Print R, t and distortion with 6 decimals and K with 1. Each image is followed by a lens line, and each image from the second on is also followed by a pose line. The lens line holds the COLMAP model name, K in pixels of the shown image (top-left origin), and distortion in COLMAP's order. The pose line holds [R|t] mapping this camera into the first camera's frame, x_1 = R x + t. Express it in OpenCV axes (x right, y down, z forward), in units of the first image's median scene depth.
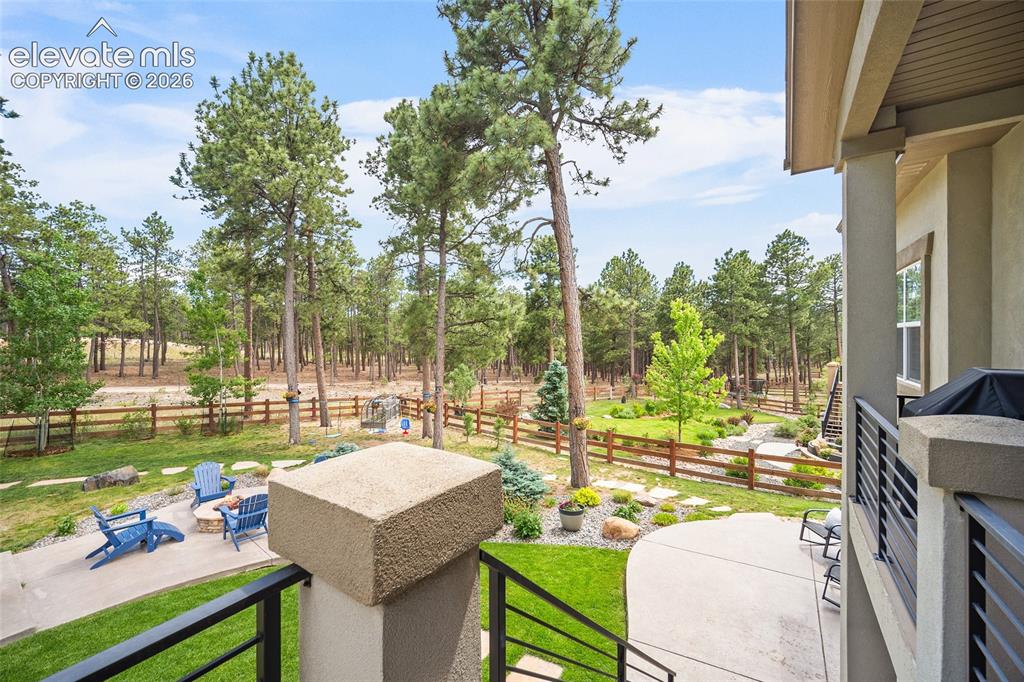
lens RADIAL K [[405.1, 0, 514.3], [0, 405.1, 337.6], [0, 0, 1]] dist [-0.002322, 0.000440]
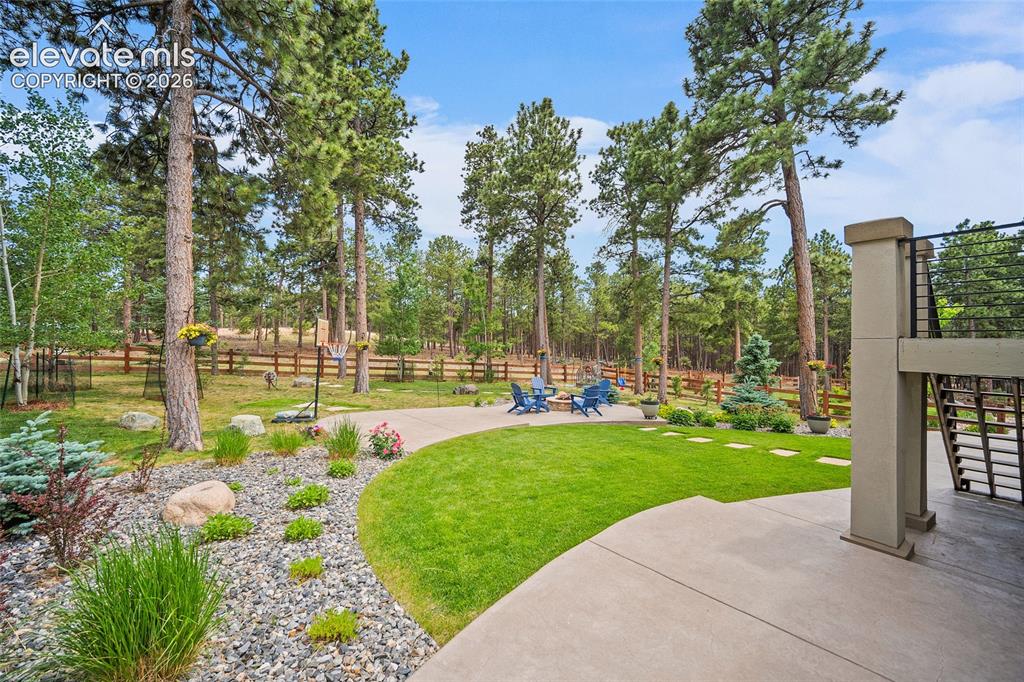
lens RADIAL K [[406.5, 0, 516.7], [0, 406.5, 334.2], [0, 0, 1]] dist [0.001483, 0.000426]
pose [[0.944560, 0.006780, -0.328269, -0.186759], [-0.010108, 0.999913, -0.008432, 0.091470], [0.328183, 0.011283, 0.944547, -0.296506]]
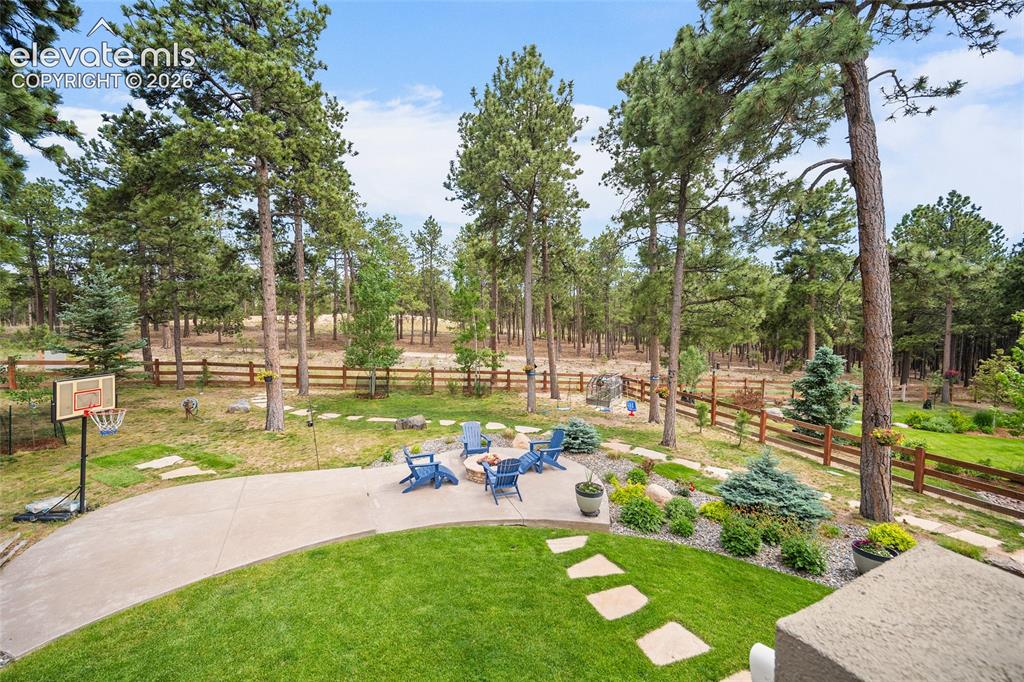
lens RADIAL K [[405.1, 0, 514.3], [0, 405.1, 337.6], [0, 0, 1]] dist [-0.002322, 0.000440]
pose [[0.868325, 0.033120, -0.494888, -0.042985], [-0.006687, 0.998459, 0.055090, -0.001929], [0.495950, -0.044526, 0.867209, 0.026774]]
